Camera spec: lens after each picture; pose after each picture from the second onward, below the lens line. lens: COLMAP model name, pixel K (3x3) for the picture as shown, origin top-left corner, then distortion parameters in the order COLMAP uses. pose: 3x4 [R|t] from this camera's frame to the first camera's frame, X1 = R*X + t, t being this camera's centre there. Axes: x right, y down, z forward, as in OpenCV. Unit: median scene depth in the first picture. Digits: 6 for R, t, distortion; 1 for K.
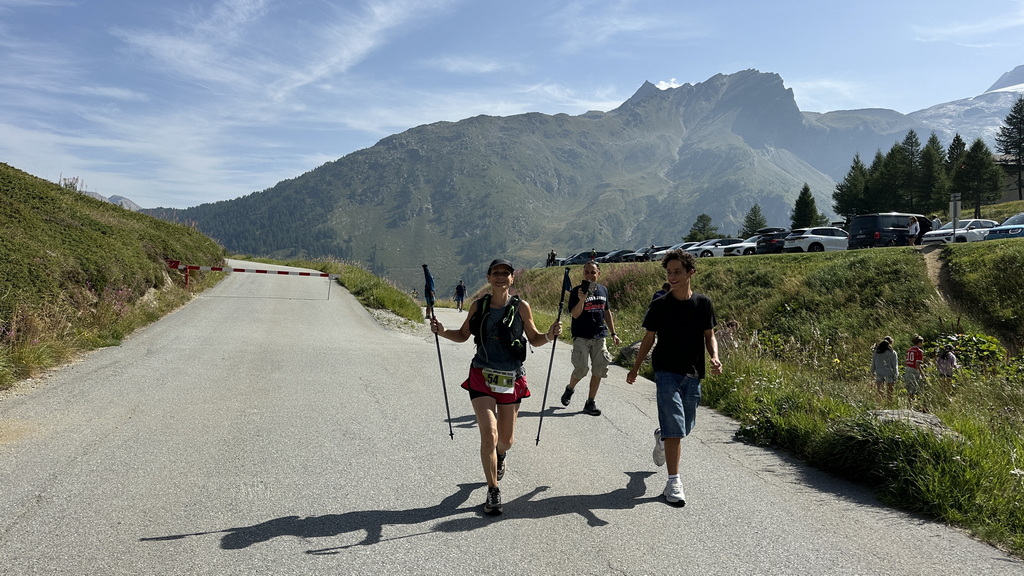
lens RADIAL K [[724.2, 0, 513.8], [0, 724.2, 292.5], [0, 0, 1]] dist [0.192602, -0.372376]
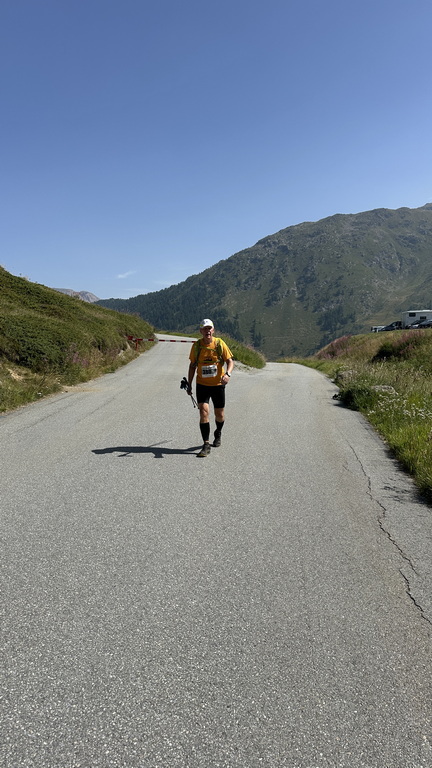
lens RADIAL K [[543.2, 0, 216.0], [0, 543.2, 384.0], [0, 0, 1]] dist [0.192602, -0.372376]
pose [[0.966254, 0.000574, -0.257590, 0.121084], [0.013290, 0.998555, 0.052079, 0.010486], [0.257247, -0.053745, 0.964850, -0.316472]]
